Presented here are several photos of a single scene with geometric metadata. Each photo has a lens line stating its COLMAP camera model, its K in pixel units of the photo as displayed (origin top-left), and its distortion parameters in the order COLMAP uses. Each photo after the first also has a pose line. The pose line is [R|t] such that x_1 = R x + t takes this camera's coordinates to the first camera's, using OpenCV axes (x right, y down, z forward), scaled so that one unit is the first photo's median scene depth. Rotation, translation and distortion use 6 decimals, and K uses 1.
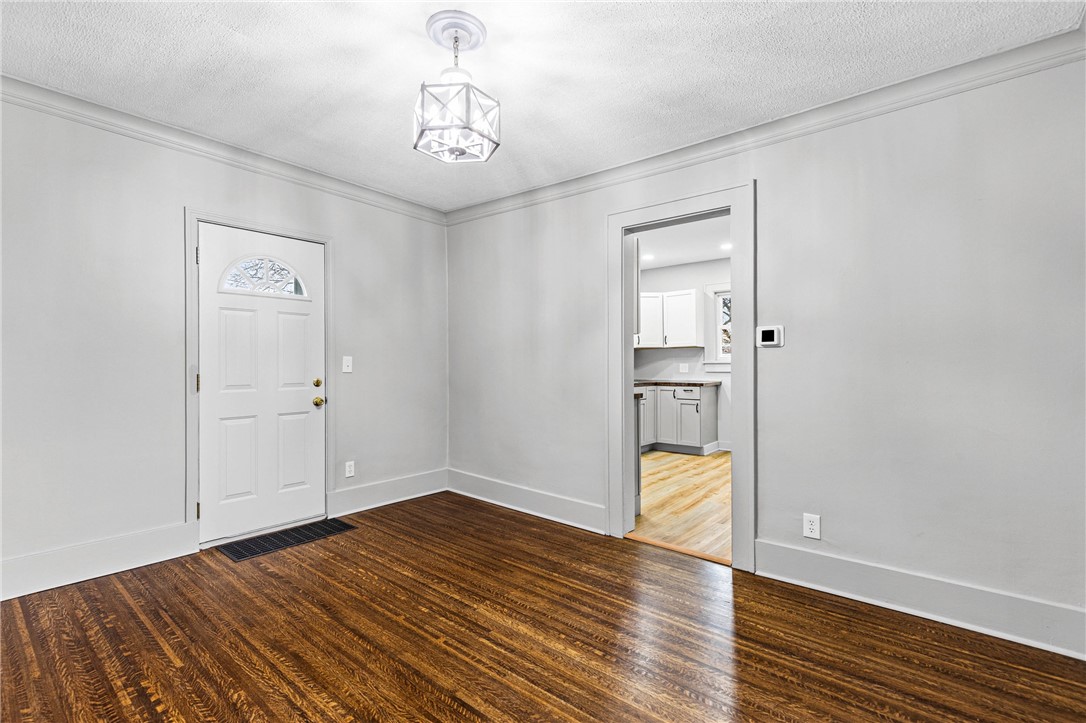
lens RADIAL K [[493.8, 0, 533.9], [0, 493.8, 364.9], [0, 0, 1]] dist [0.009356, -0.000476]
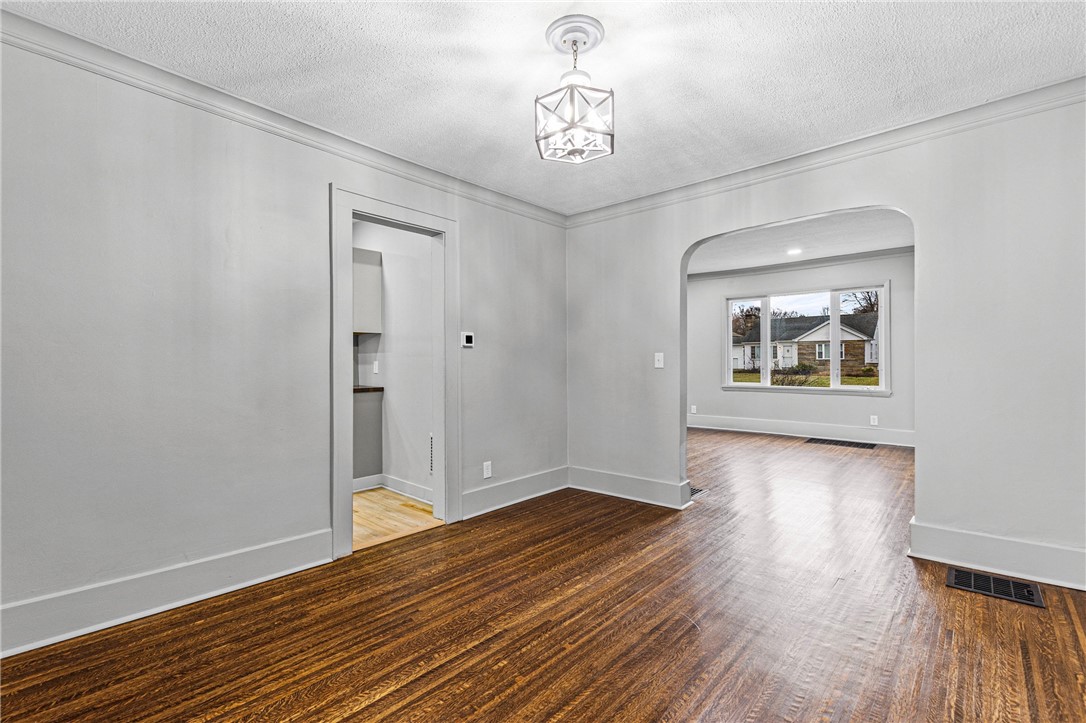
lens RADIAL K [[493.8, 0, 533.7], [0, 493.8, 359.0], [0, 0, 1]] dist [0.009356, -0.000476]
pose [[0.034578, 0.003573, 0.999396, -0.906734], [0.003938, 0.999985, -0.003711, 0.000543], [-0.999394, 0.004064, 0.034563, 0.809703]]
